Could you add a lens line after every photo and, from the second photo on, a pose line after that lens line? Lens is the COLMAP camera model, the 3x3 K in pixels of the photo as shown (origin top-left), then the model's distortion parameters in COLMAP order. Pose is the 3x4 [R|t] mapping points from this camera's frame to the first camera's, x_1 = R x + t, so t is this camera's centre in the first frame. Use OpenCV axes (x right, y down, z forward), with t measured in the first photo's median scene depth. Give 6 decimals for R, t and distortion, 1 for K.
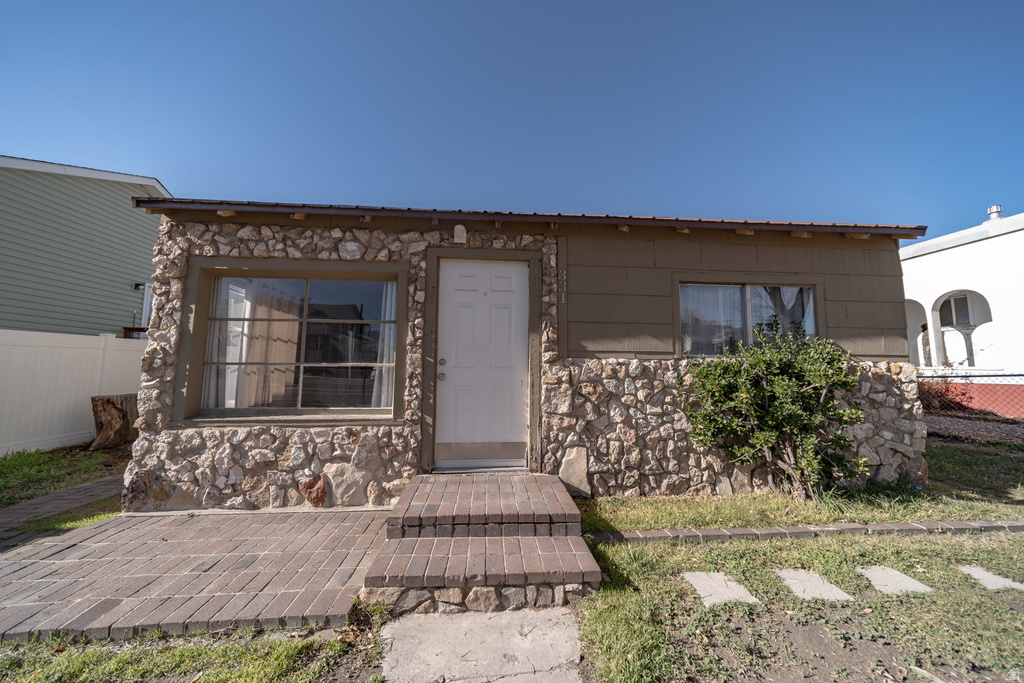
lens RADIAL K [[342.9, 0, 510.0], [0, 342.9, 334.9], [0, 0, 1]] dist [0.004726, -0.000064]
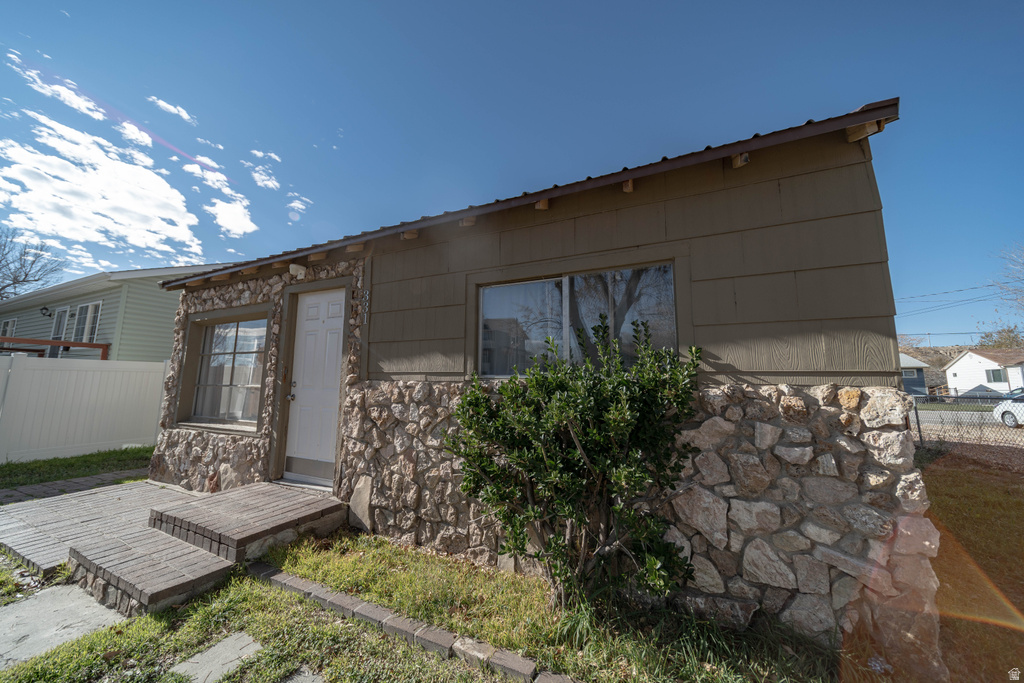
lens RADIAL K [[342.9, 0, 512.0], [0, 342.9, 336.6], [0, 0, 1]] dist [0.004726, -0.000064]
pose [[0.871076, -0.065578, -0.486750, 1.027374], [0.042535, 0.997395, -0.058254, 0.018749], [0.489303, 0.030039, 0.871597, 0.363532]]
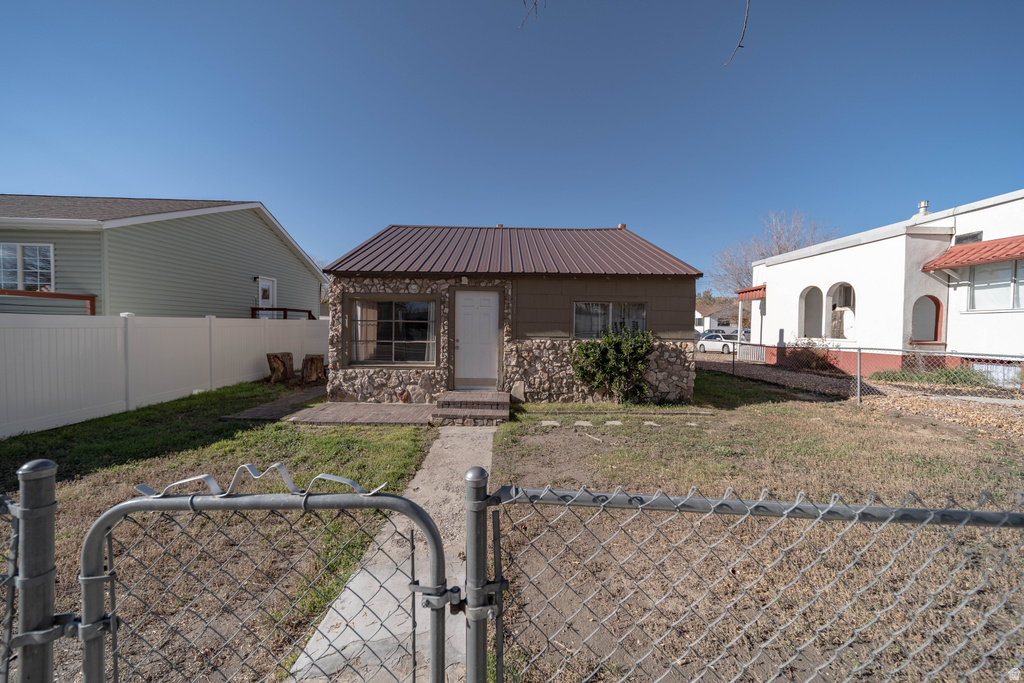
lens RADIAL K [[342.9, 0, 509.6], [0, 342.9, 334.4], [0, 0, 1]] dist [0.004726, -0.000064]
pose [[0.997650, 0.008057, -0.068037, 0.275746], [-0.000040, 0.993129, 0.117023, -0.213723], [0.068512, -0.116745, 0.990796, -1.099885]]
